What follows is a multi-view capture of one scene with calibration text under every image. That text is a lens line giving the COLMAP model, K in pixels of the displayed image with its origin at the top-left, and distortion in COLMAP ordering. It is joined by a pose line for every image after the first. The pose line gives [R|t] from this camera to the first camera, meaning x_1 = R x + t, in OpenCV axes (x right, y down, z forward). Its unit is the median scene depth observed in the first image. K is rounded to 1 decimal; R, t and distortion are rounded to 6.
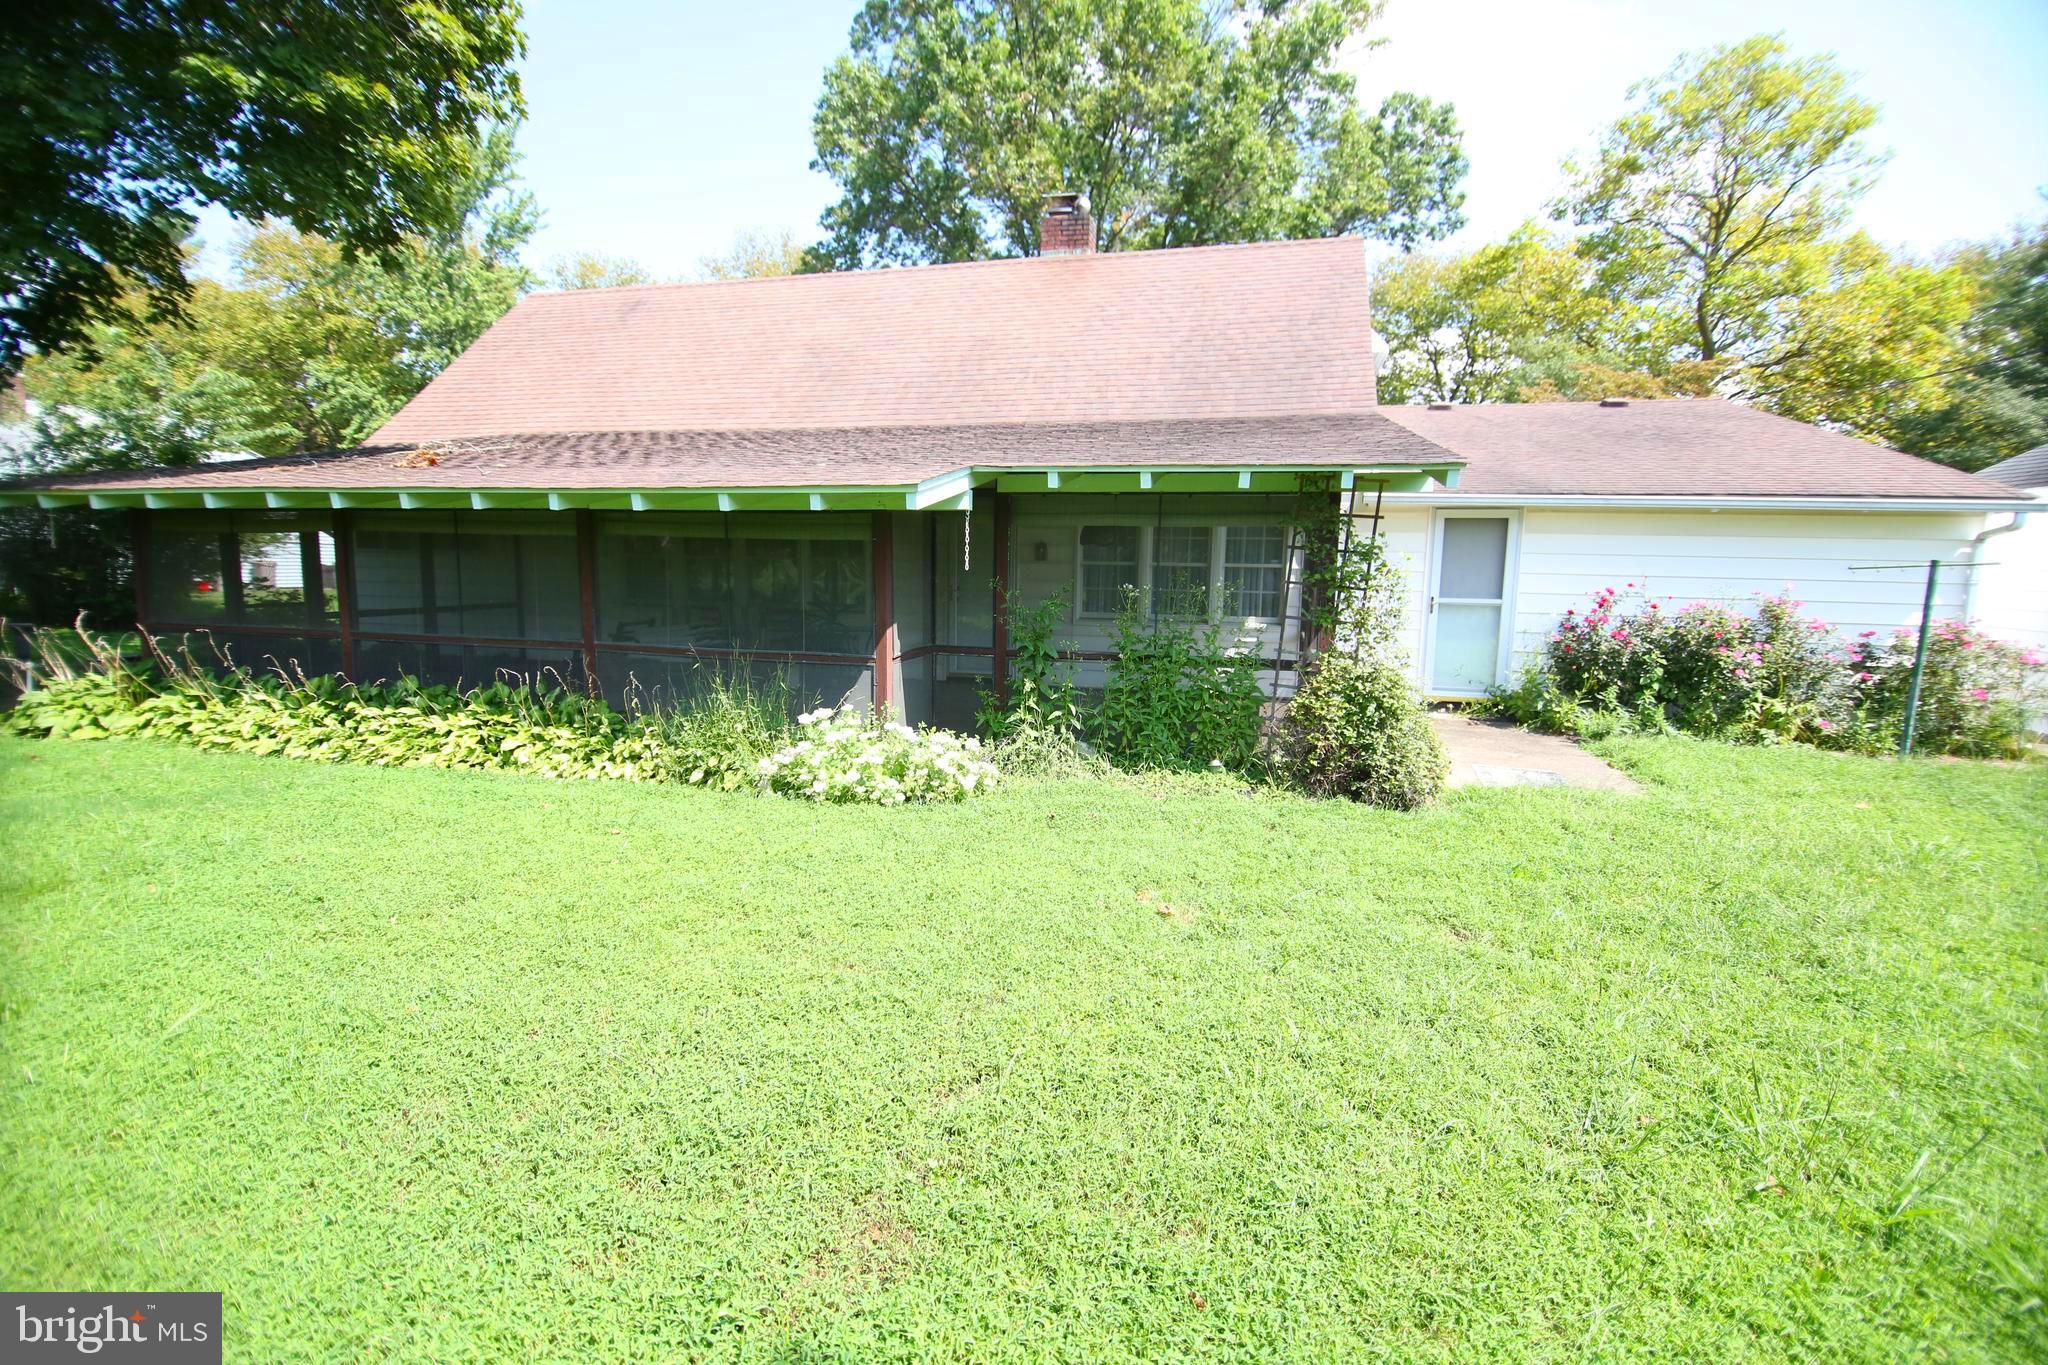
lens RADIAL K [[917.6, 0, 1022.8], [0, 917.6, 674.9], [0, 0, 1]] dist [-0.009303, -0.006077]
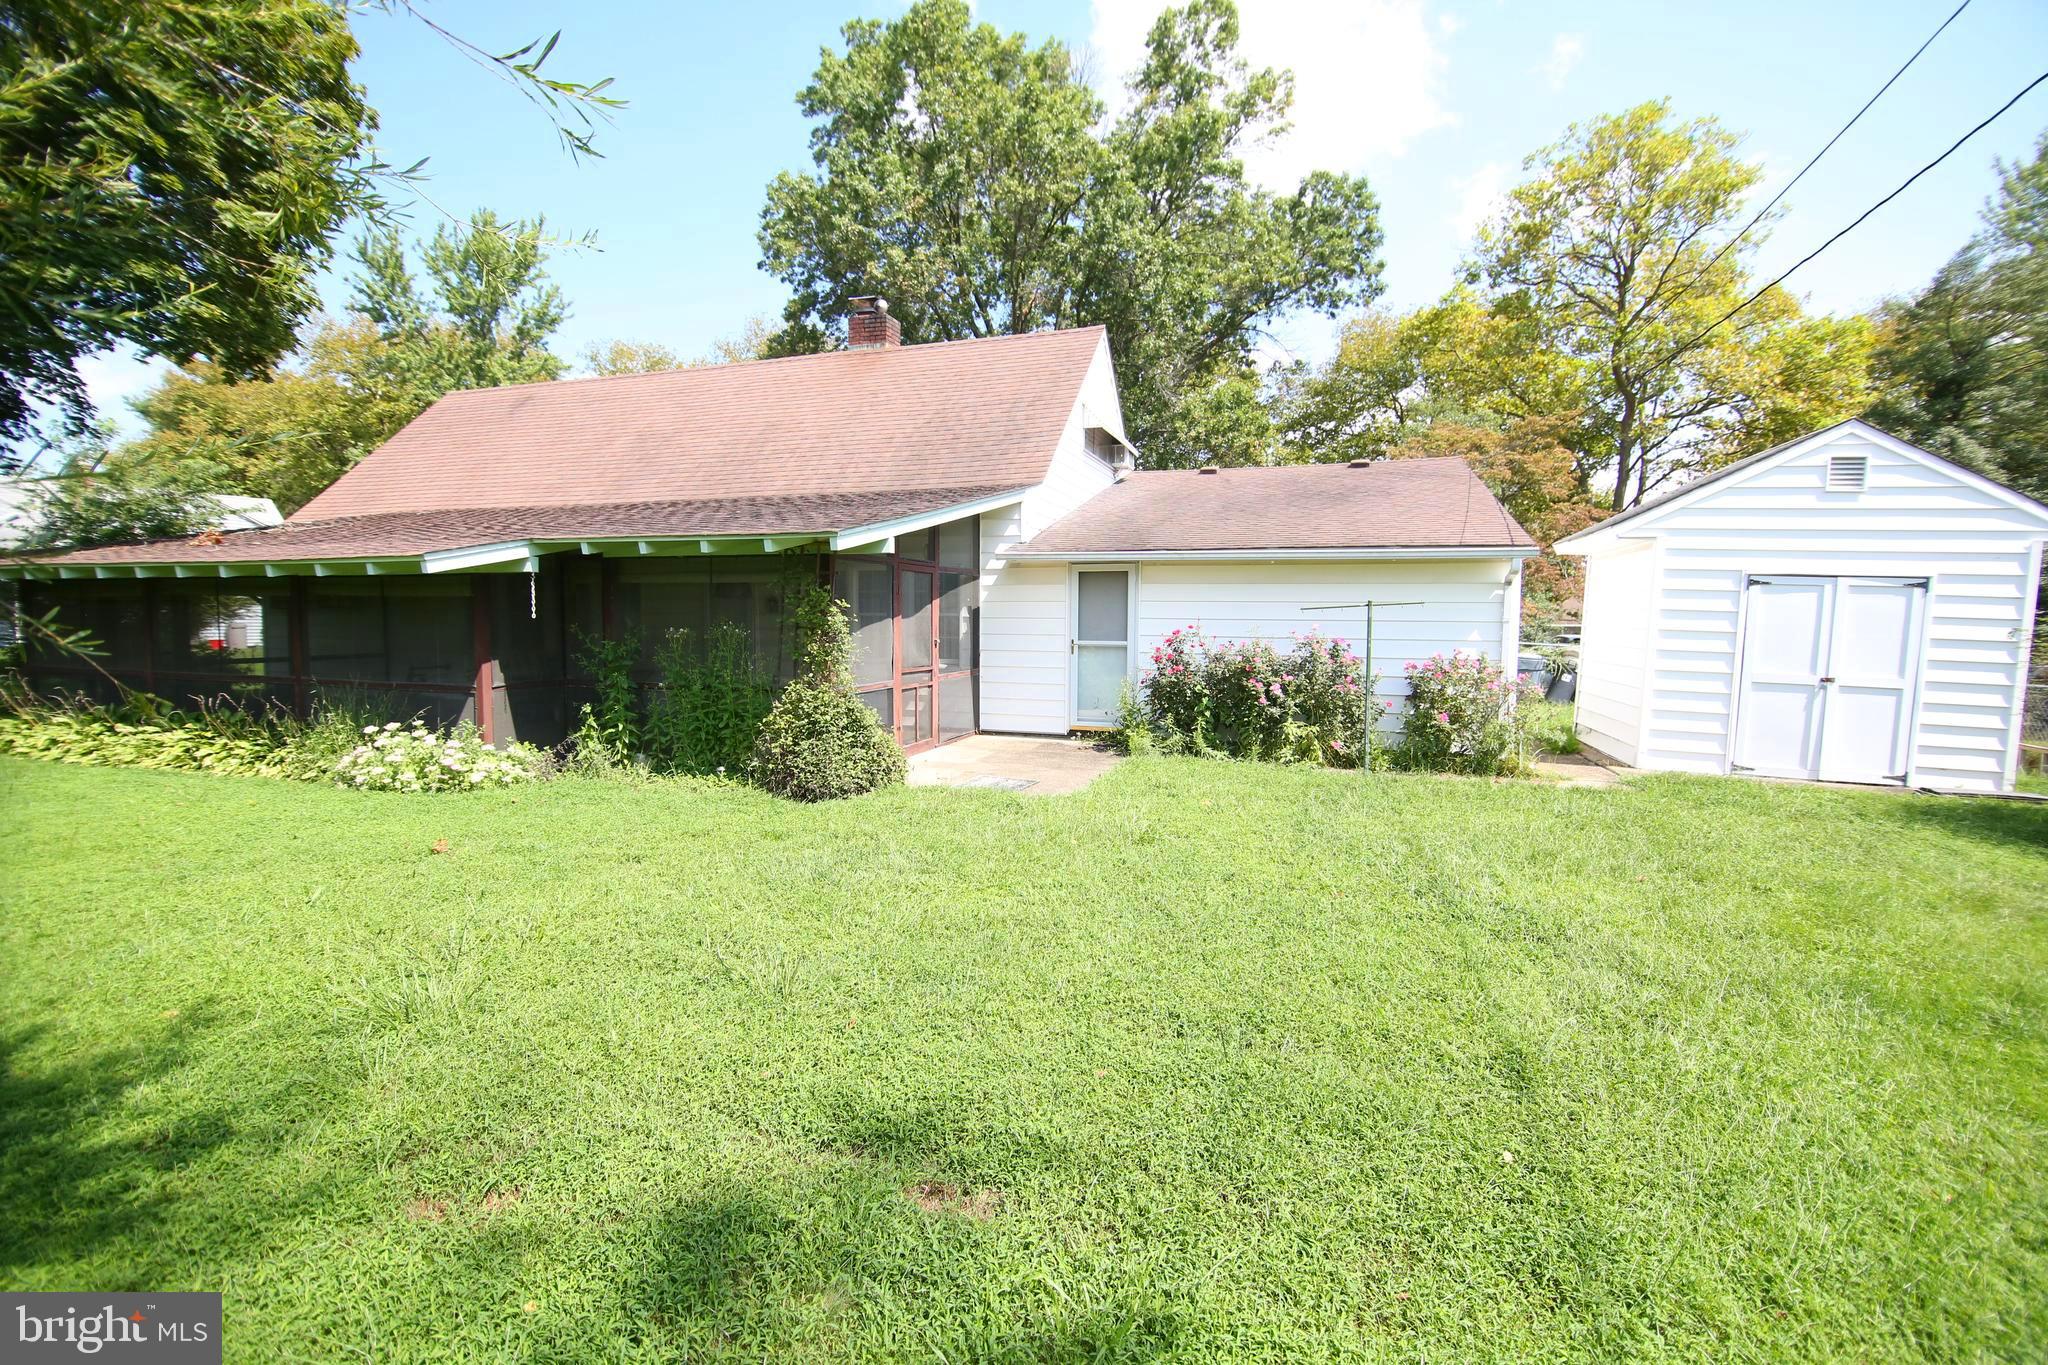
lens RADIAL K [[915.4, 0, 1024.0], [0, 915.4, 682.5], [0, 0, 1]] dist [-0.006090, -0.007932]
pose [[0.997267, -0.005488, -0.073678, 0.276610], [0.001536, 0.998562, -0.053590, 0.017745], [0.073866, 0.053330, 0.995841, -0.088477]]
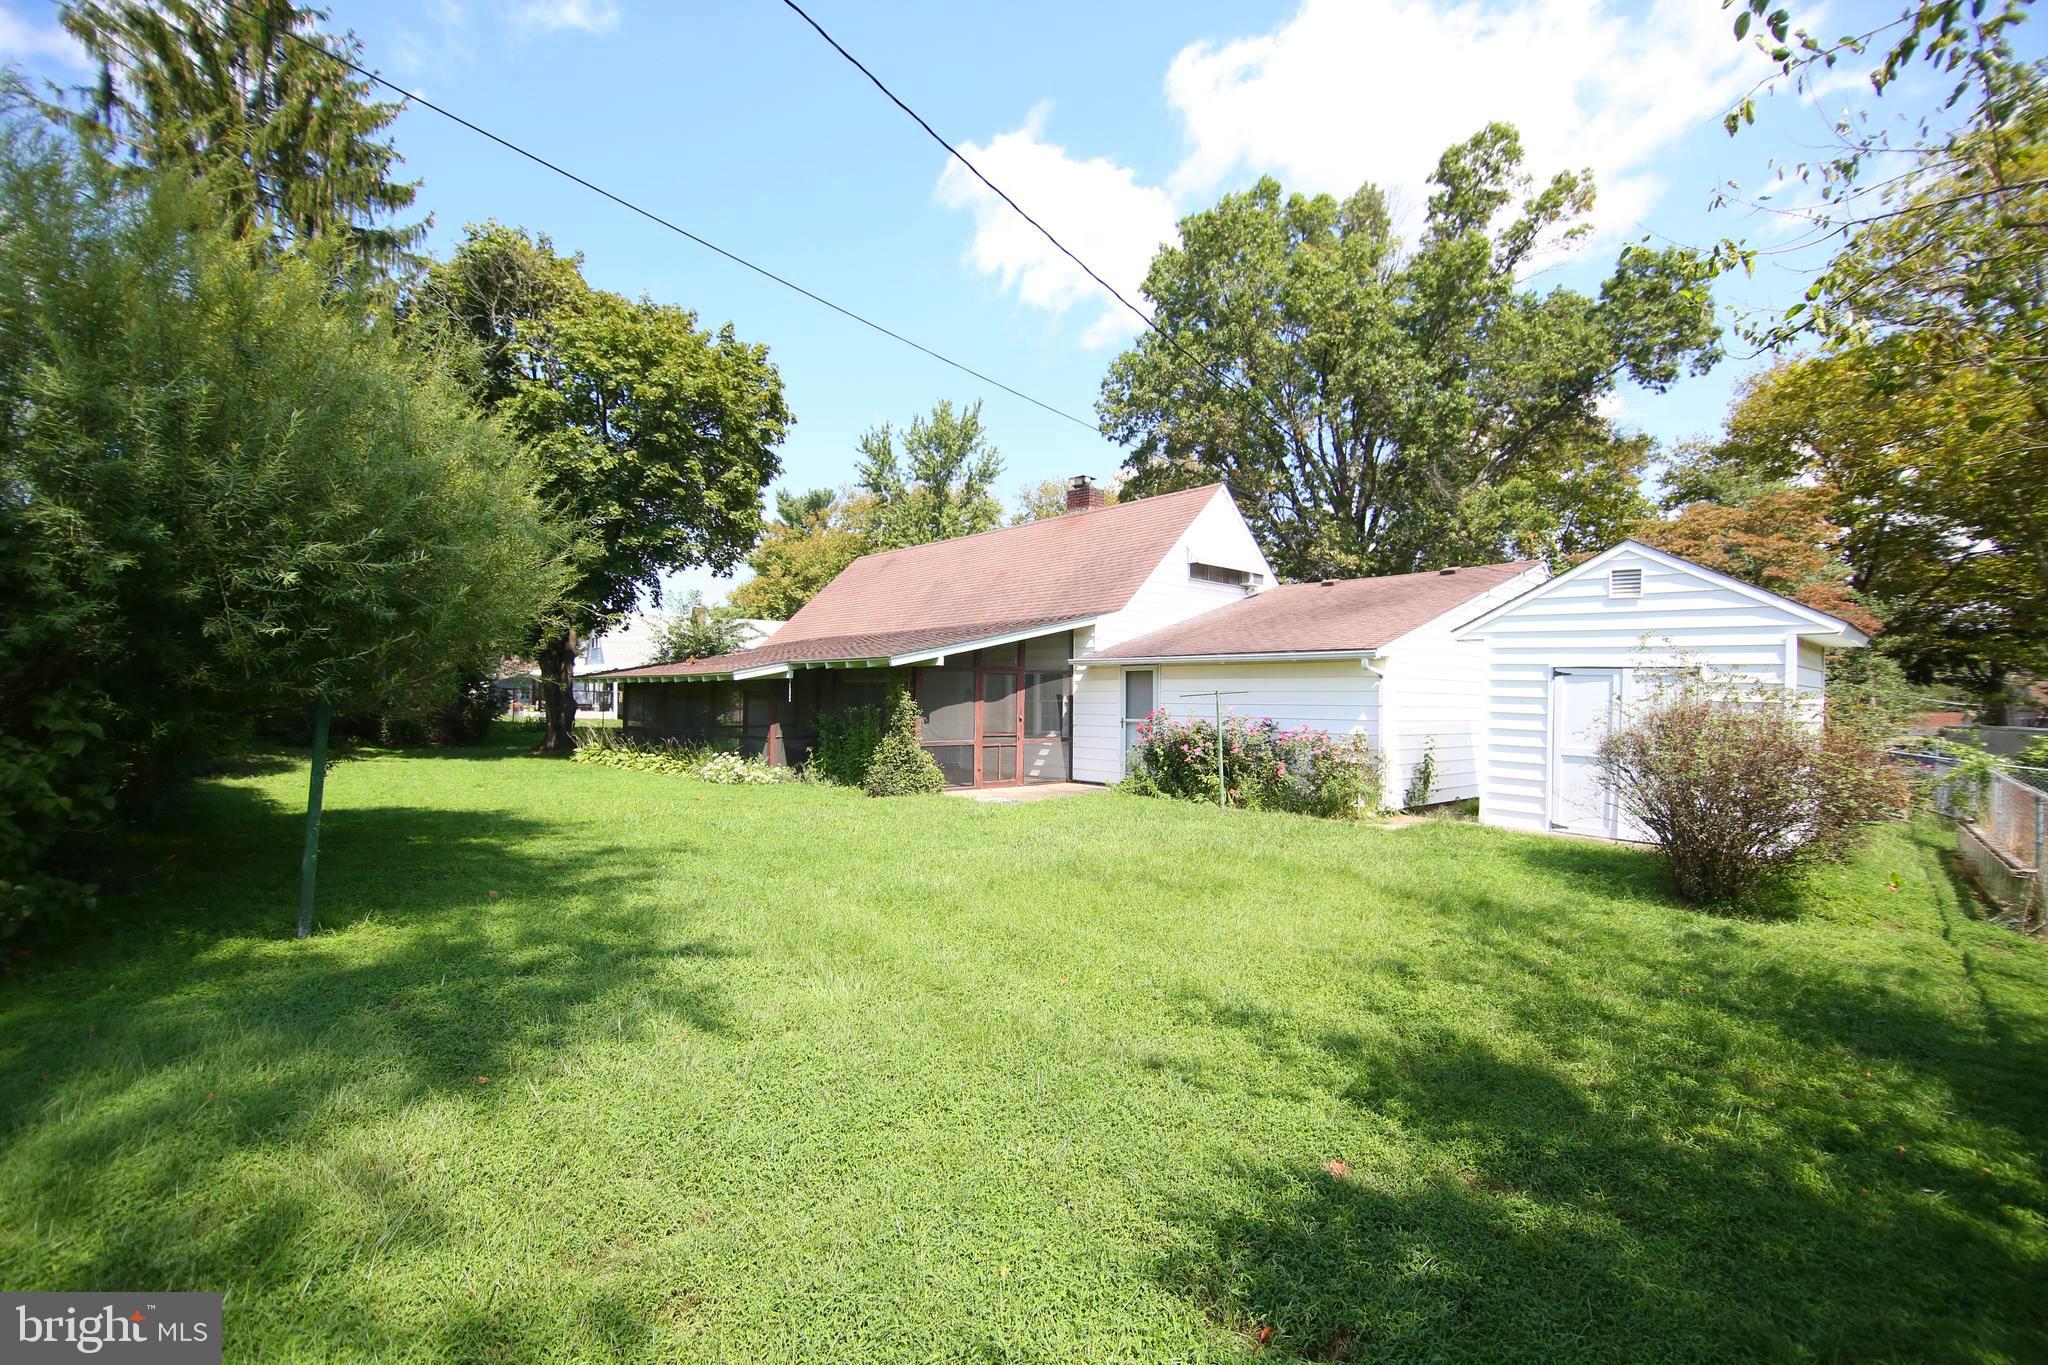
lens RADIAL K [[915.4, 0, 1024.0], [0, 915.4, 682.5], [0, 0, 1]] dist [-0.006090, -0.007932]
pose [[0.841874, -0.021589, -0.539242, 0.700248], [-0.061923, 0.988736, -0.136259, 0.051691], [0.536109, 0.148105, 0.831055, -0.286638]]
